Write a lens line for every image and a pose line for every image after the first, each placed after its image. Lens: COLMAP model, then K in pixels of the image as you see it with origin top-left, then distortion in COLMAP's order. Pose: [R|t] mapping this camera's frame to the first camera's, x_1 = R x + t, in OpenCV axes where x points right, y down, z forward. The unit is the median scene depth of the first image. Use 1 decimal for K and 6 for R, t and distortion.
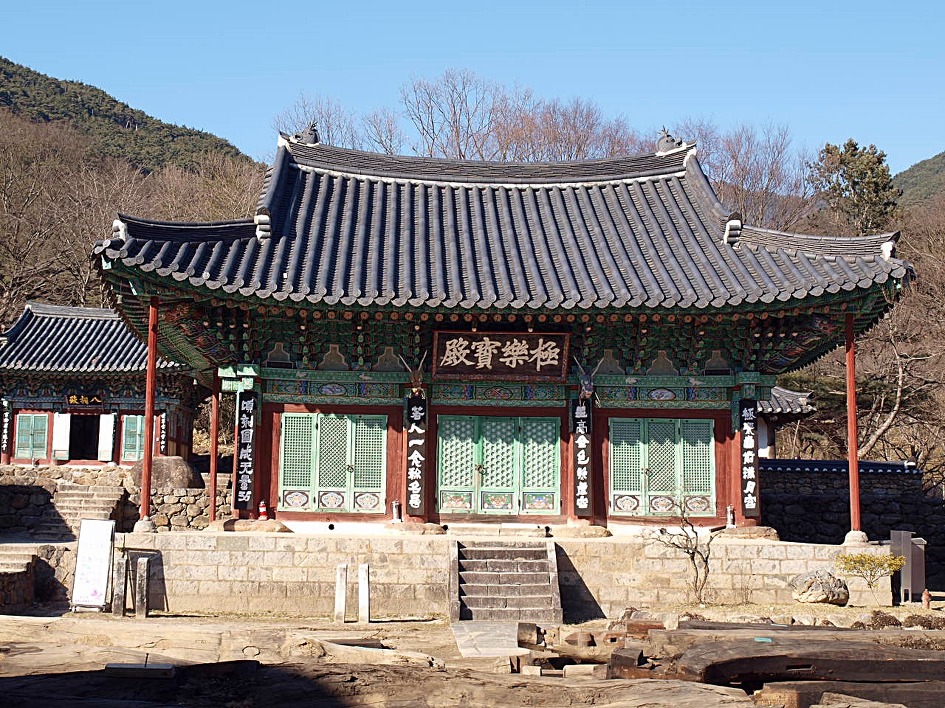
lens RADIAL K [[1538.4, 0, 472.5], [0, 1538.4, 354.0], [0, 0, 1]] dist [-0.039589, -0.025590]
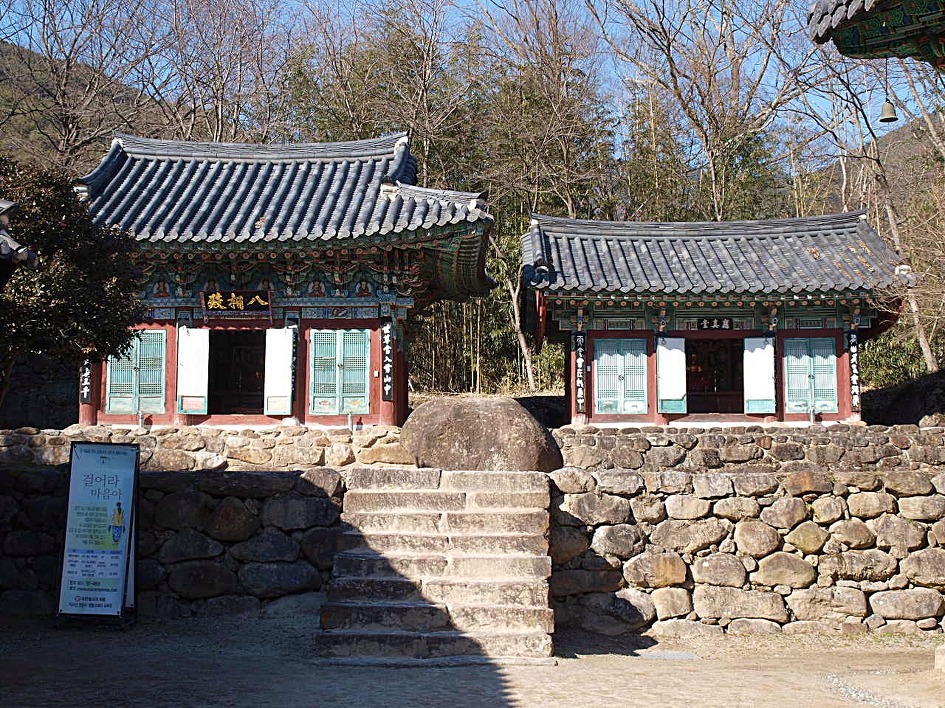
lens RADIAL K [[1427.5, 0, 472.5], [0, 1427.5, 354.0], [0, 0, 1]] dist [-0.056367, 0.012052]
pose [[0.999607, -0.012854, 0.024893, -0.183948], [0.012411, 0.999764, 0.017857, 0.040377], [-0.025116, -0.017541, 0.999531, 0.505310]]
